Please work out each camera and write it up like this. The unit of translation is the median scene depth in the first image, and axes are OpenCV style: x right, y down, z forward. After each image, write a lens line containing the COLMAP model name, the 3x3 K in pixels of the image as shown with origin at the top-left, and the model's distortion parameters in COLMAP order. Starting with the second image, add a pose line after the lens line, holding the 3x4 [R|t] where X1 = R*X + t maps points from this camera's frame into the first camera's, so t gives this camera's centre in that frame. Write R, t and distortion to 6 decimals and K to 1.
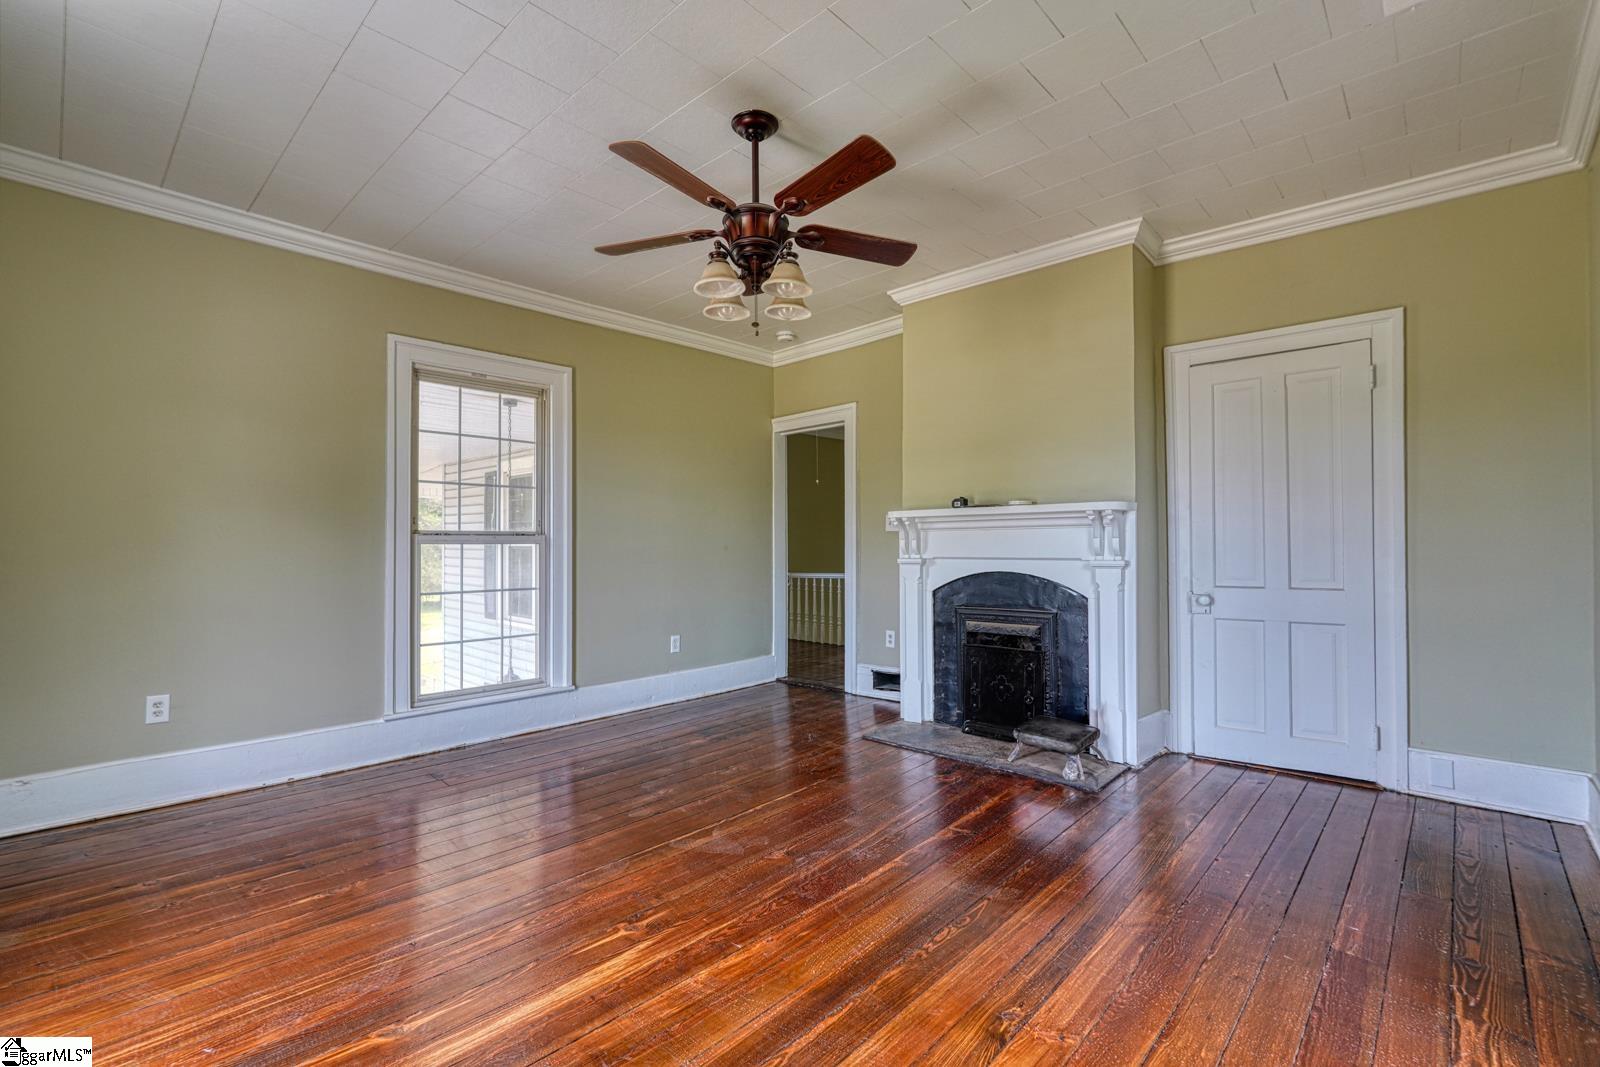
lens RADIAL K [[703.7, 0, 794.9], [0, 703.7, 535.1], [0, 0, 1]] dist [-0.021751, 0.010627]
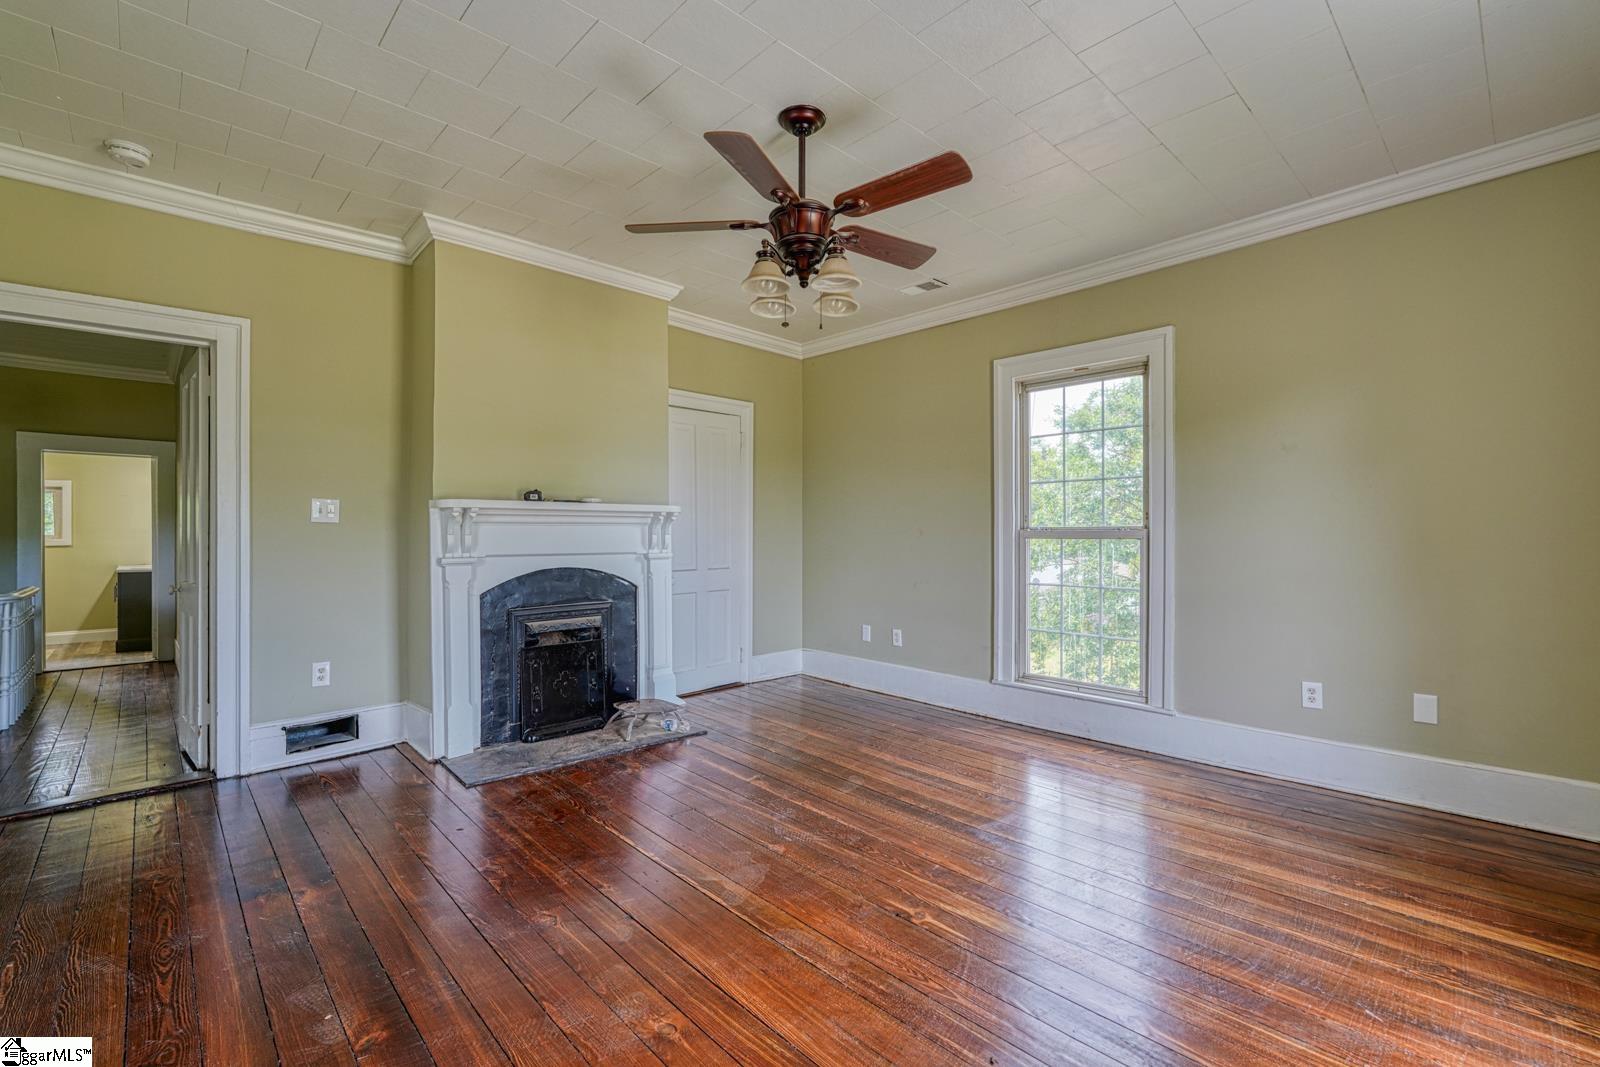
lens RADIAL K [[706.6, 0, 800.8], [0, 706.6, 541.6], [0, 0, 1]] dist [-0.016544, 0.000136]
pose [[0.064746, -0.004541, 0.997891, -0.739009], [-0.011132, 0.999924, 0.005273, 0.006467], [-0.997840, -0.011450, 0.064691, 0.647483]]
